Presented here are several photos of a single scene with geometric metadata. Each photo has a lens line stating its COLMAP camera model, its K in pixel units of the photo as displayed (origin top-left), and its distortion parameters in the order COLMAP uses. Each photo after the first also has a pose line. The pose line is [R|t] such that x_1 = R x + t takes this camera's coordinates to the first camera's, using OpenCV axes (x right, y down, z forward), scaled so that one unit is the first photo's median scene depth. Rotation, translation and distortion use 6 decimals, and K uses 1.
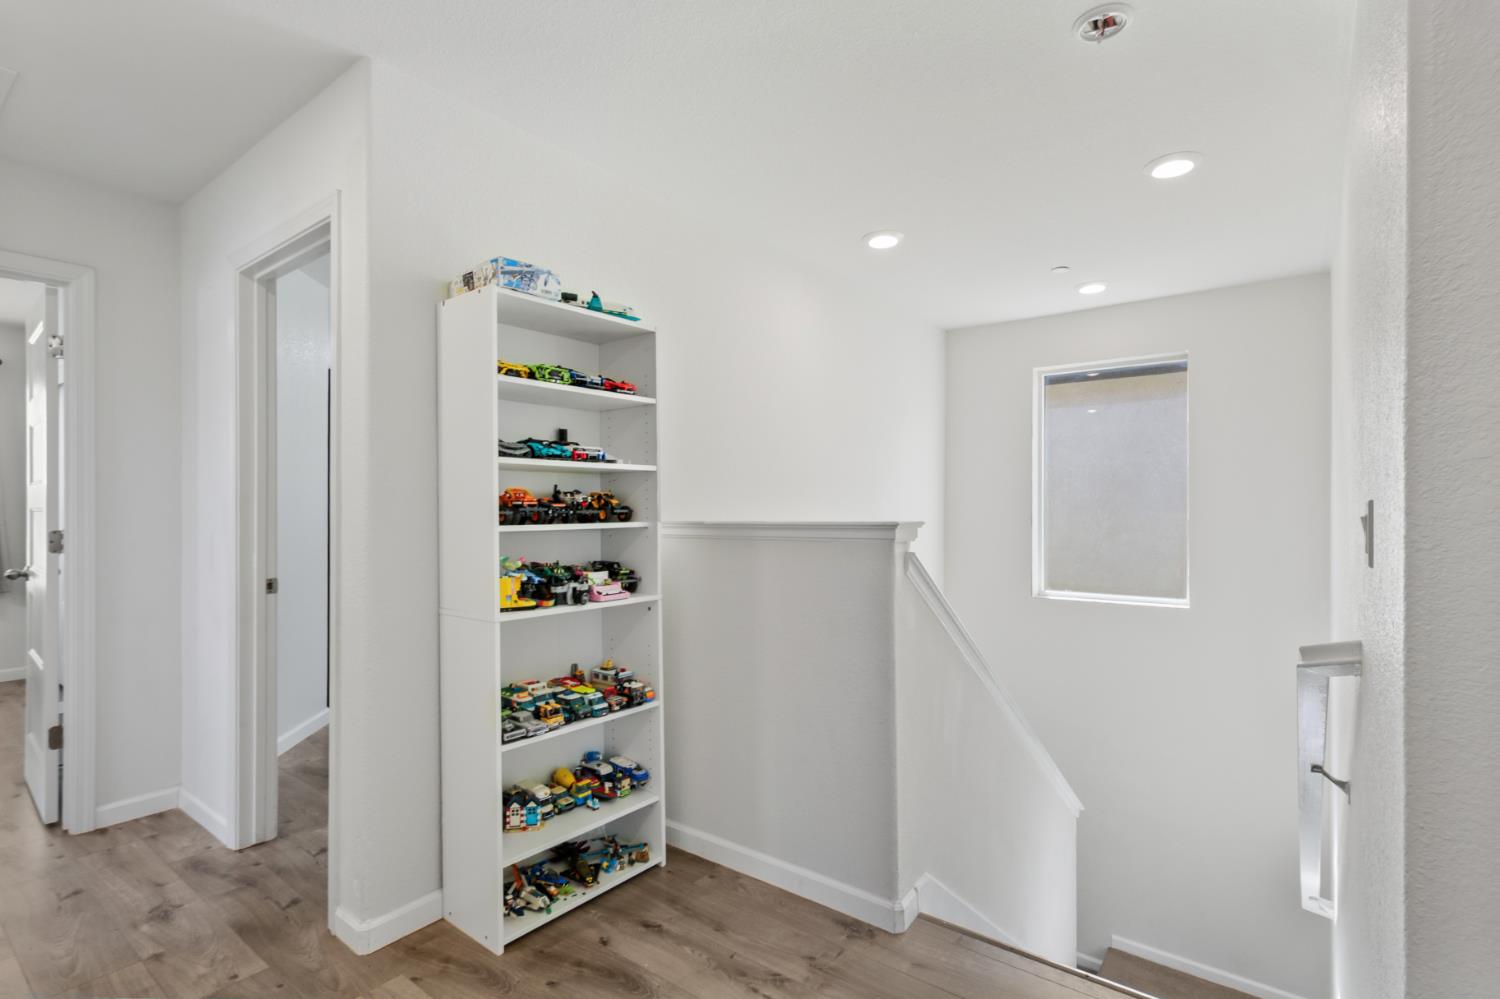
lens RADIAL K [[708.5, 0, 754.2], [0, 708.5, 517.5], [0, 0, 1]] dist [0.001263, 0.000167]
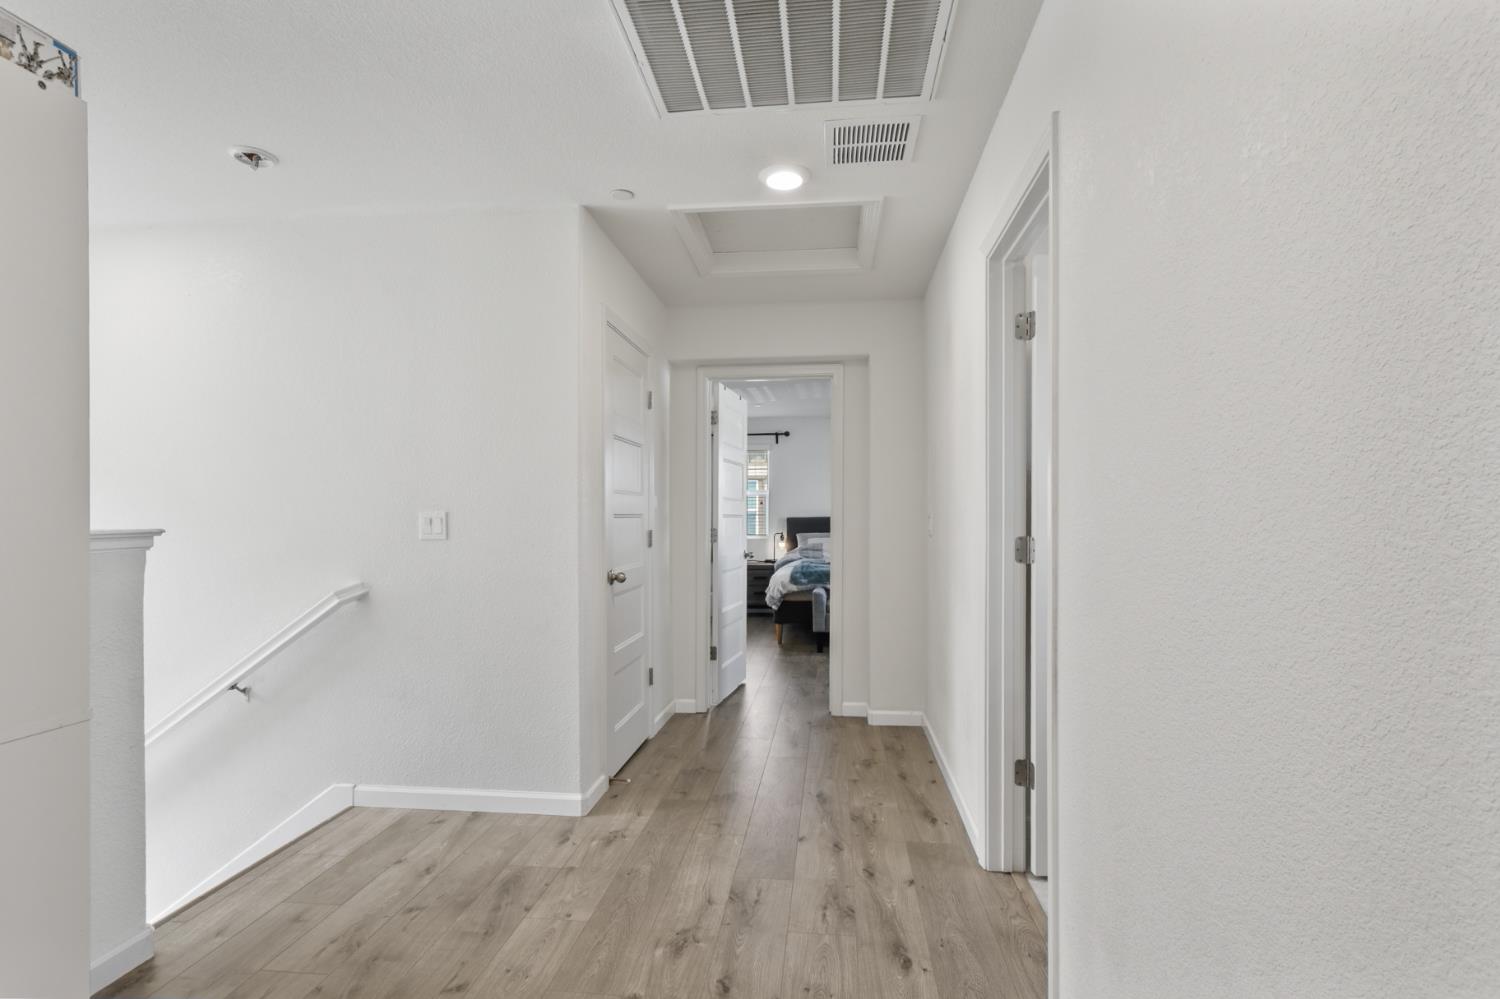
lens RADIAL K [[708.5, 0, 754.2], [0, 708.5, 517.5], [0, 0, 1]] dist [0.001263, 0.000167]
pose [[-0.521122, -0.002723, 0.853478, -1.089798], [-0.001738, 0.999996, 0.002129, -0.013859], [-0.853480, -0.000374, -0.521125, 0.835984]]
